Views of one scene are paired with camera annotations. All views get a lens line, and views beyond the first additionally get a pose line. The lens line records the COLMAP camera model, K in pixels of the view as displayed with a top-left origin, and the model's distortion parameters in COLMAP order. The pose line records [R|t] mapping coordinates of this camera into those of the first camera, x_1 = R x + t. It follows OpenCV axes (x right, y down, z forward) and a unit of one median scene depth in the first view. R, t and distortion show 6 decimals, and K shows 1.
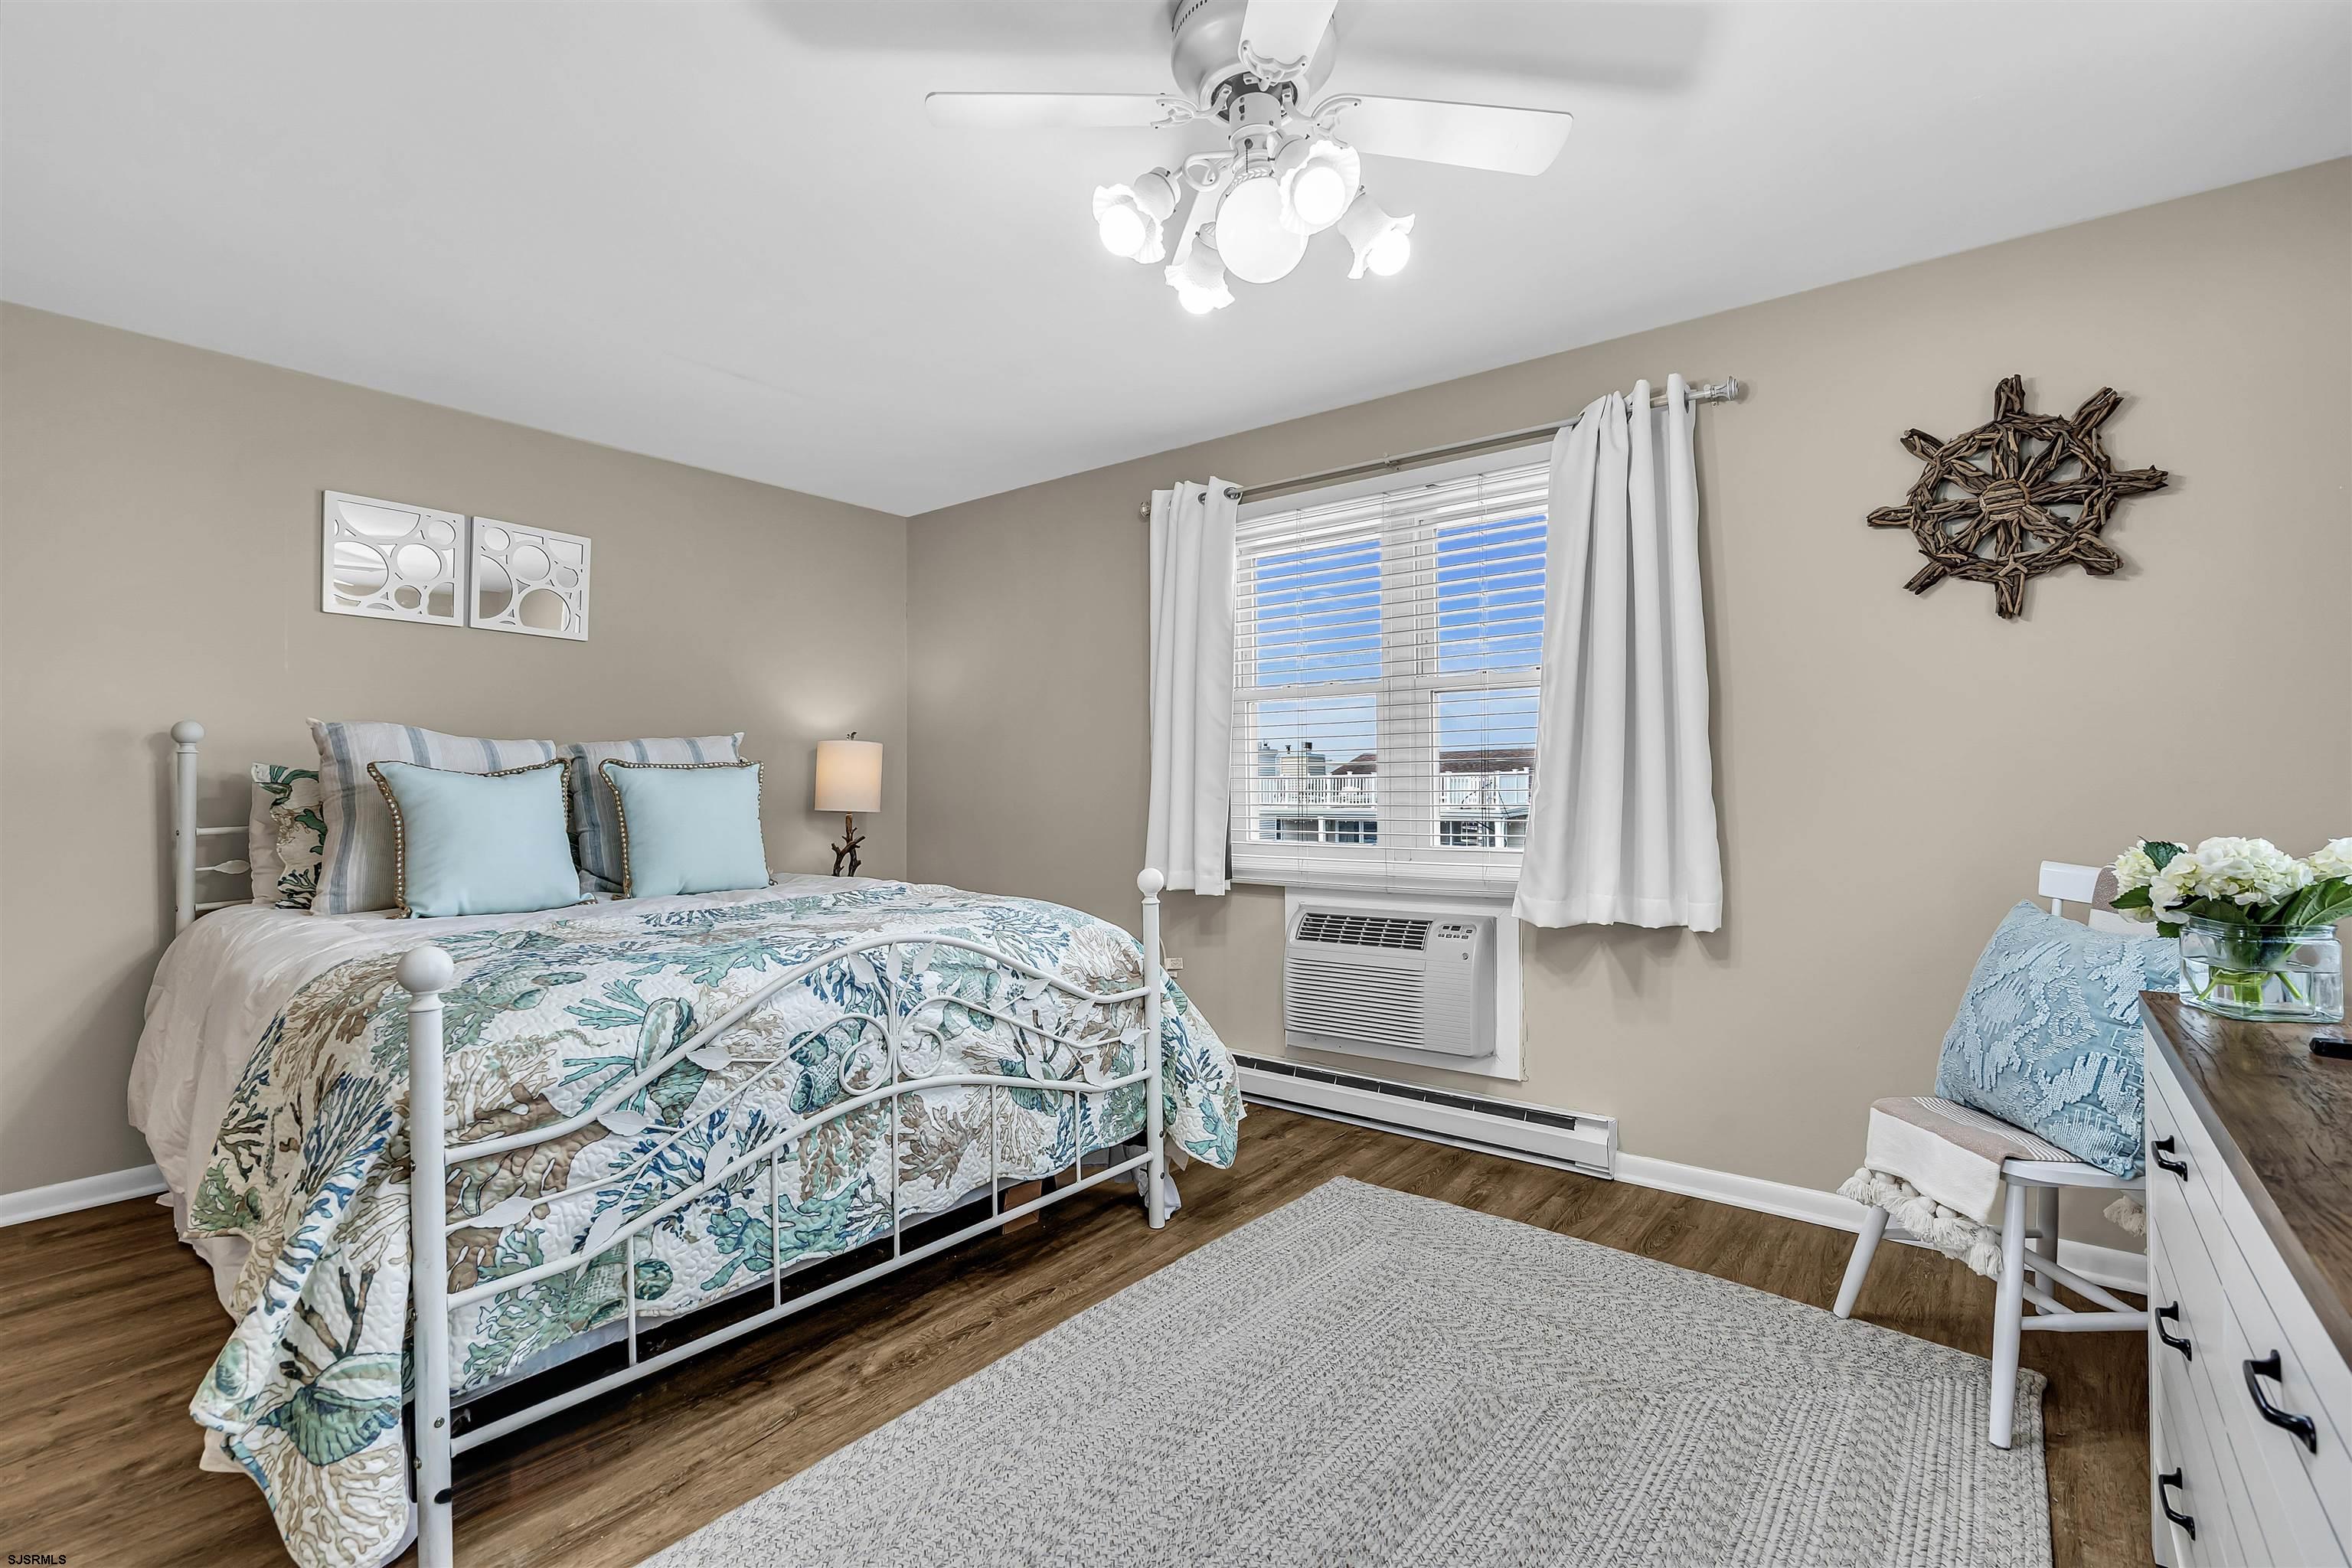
lens RADIAL K [[1067.4, 0, 1183.1], [0, 1067.4, 807.2], [0, 0, 1]] dist [-0.002417, 0.000232]
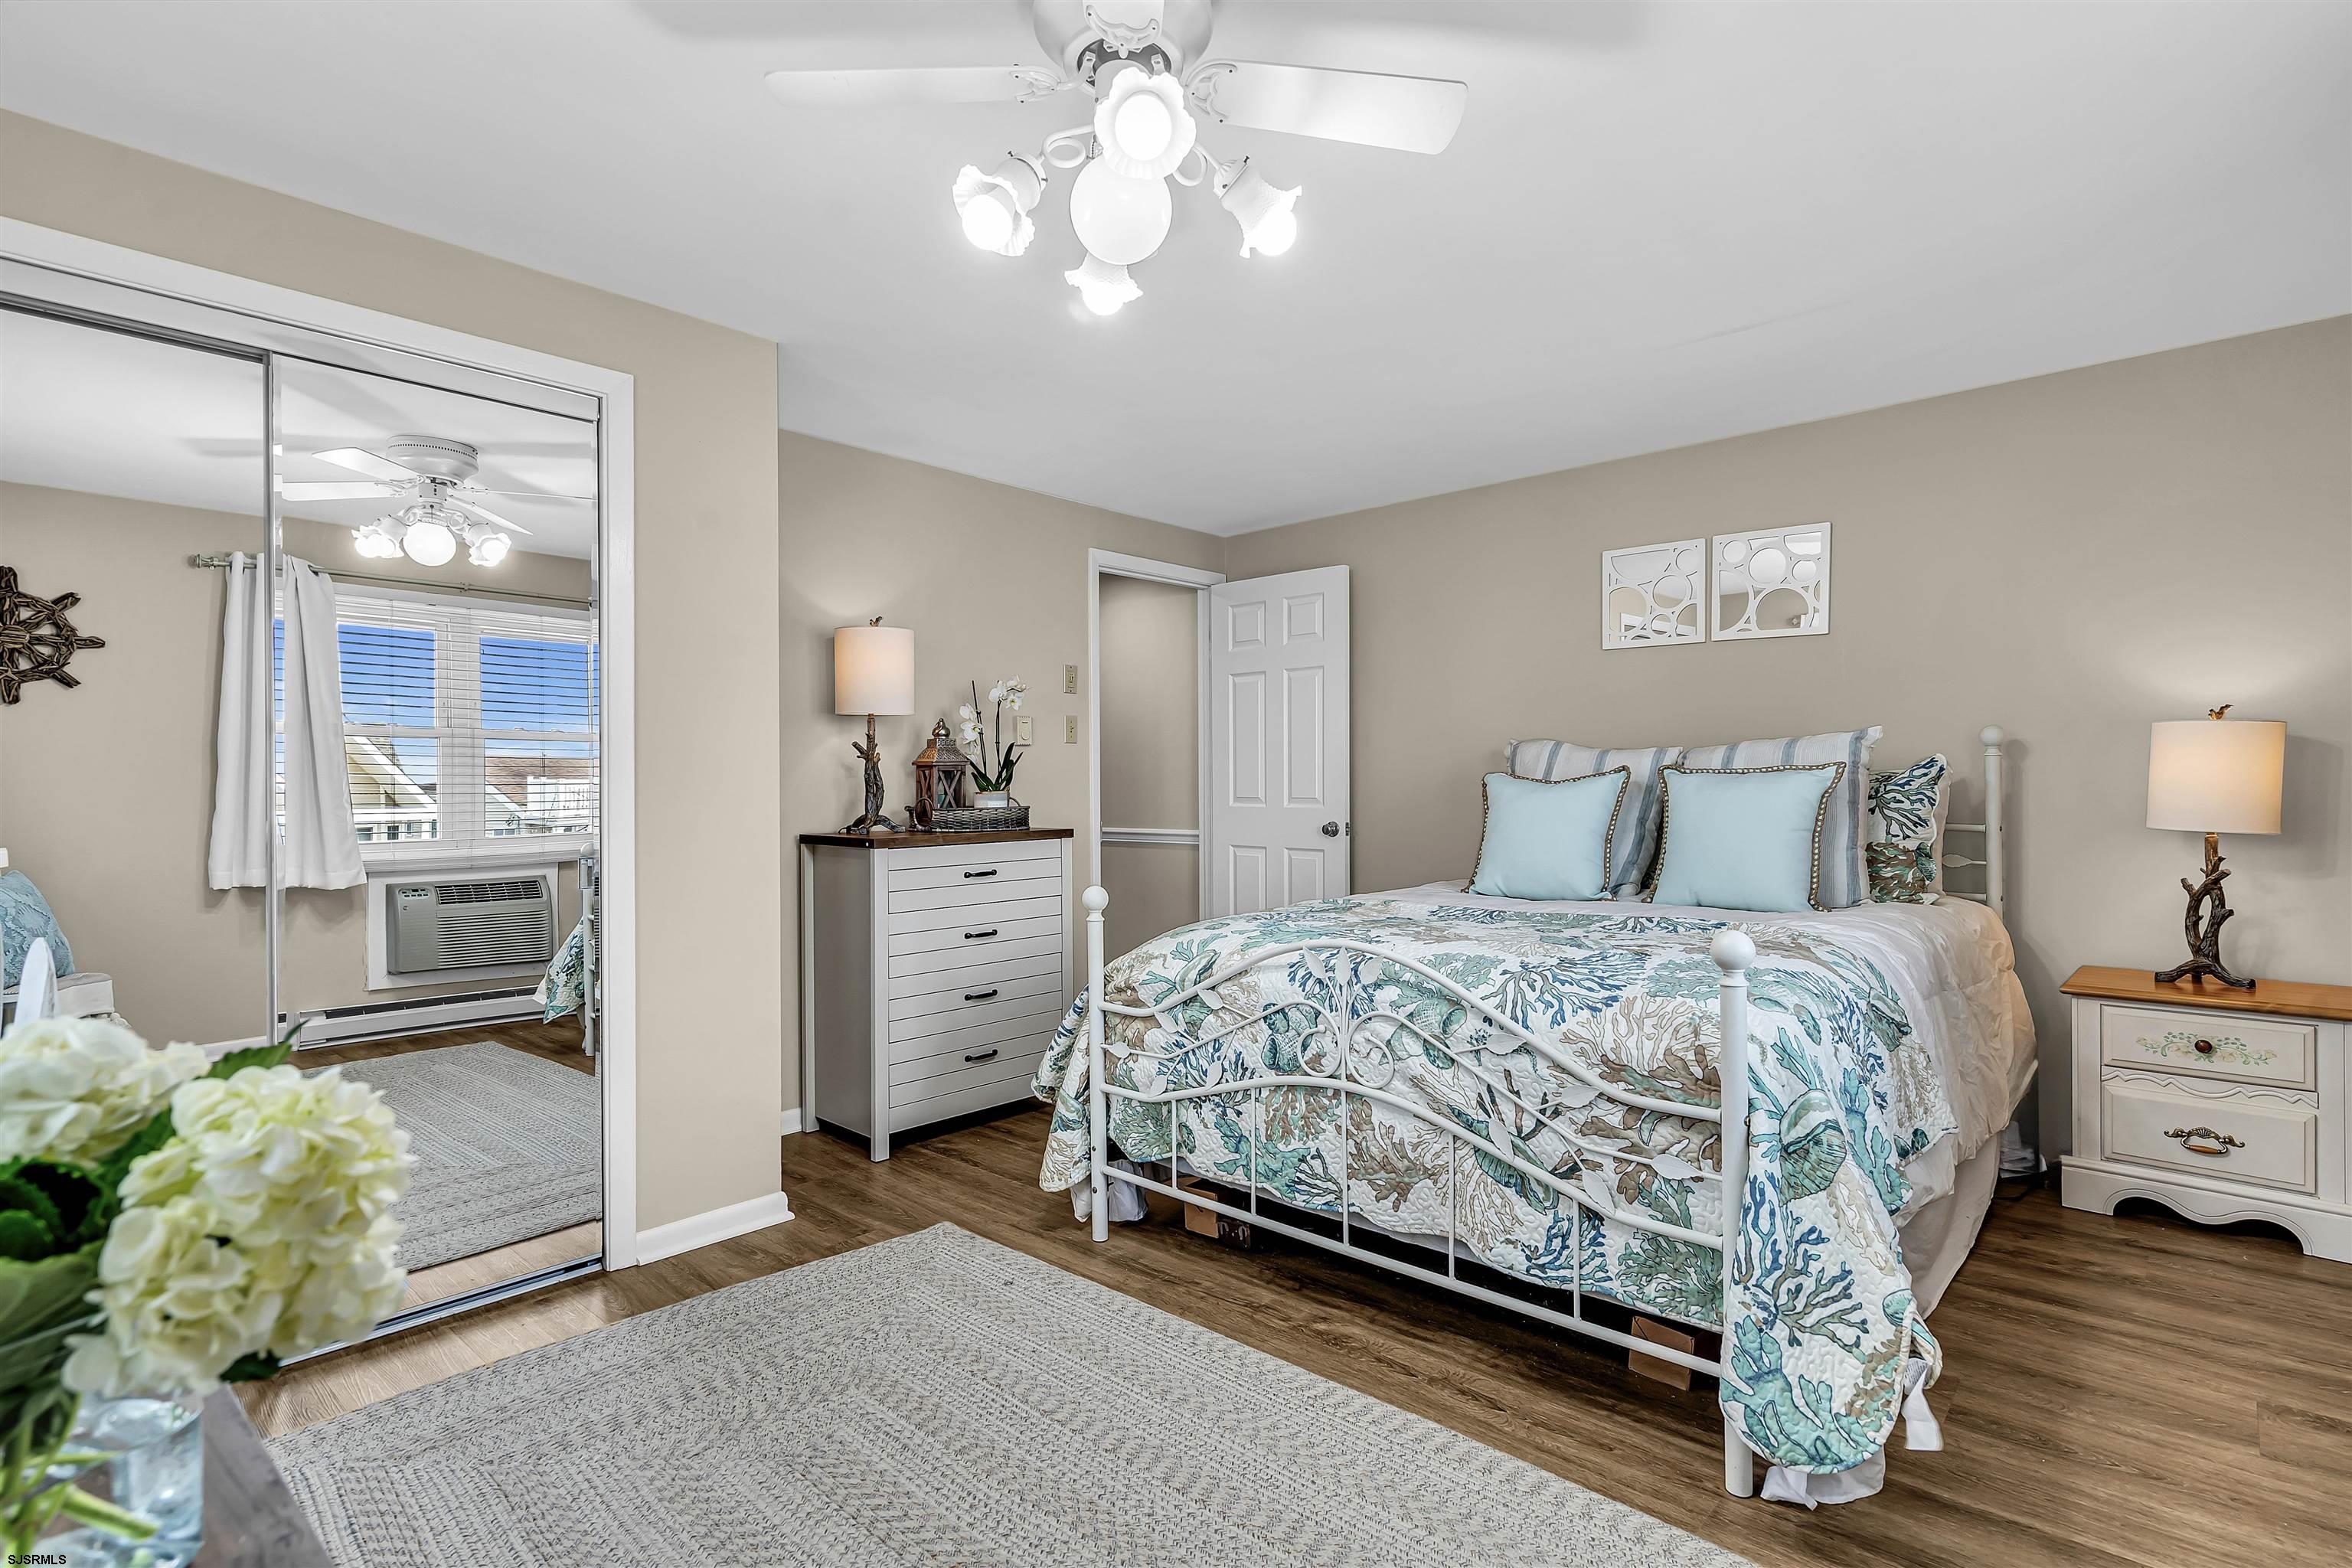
lens RADIAL K [[1150.7, 0, 1174.6], [0, 1150.7, 811.3], [0, 0, 1]] dist [-0.001570, 0.000037]
pose [[-0.077606, 0.027486, -0.996605, 0.858375], [-0.013873, 0.999493, 0.028646, -0.038028], [0.996888, 0.016049, -0.077185, 0.896030]]
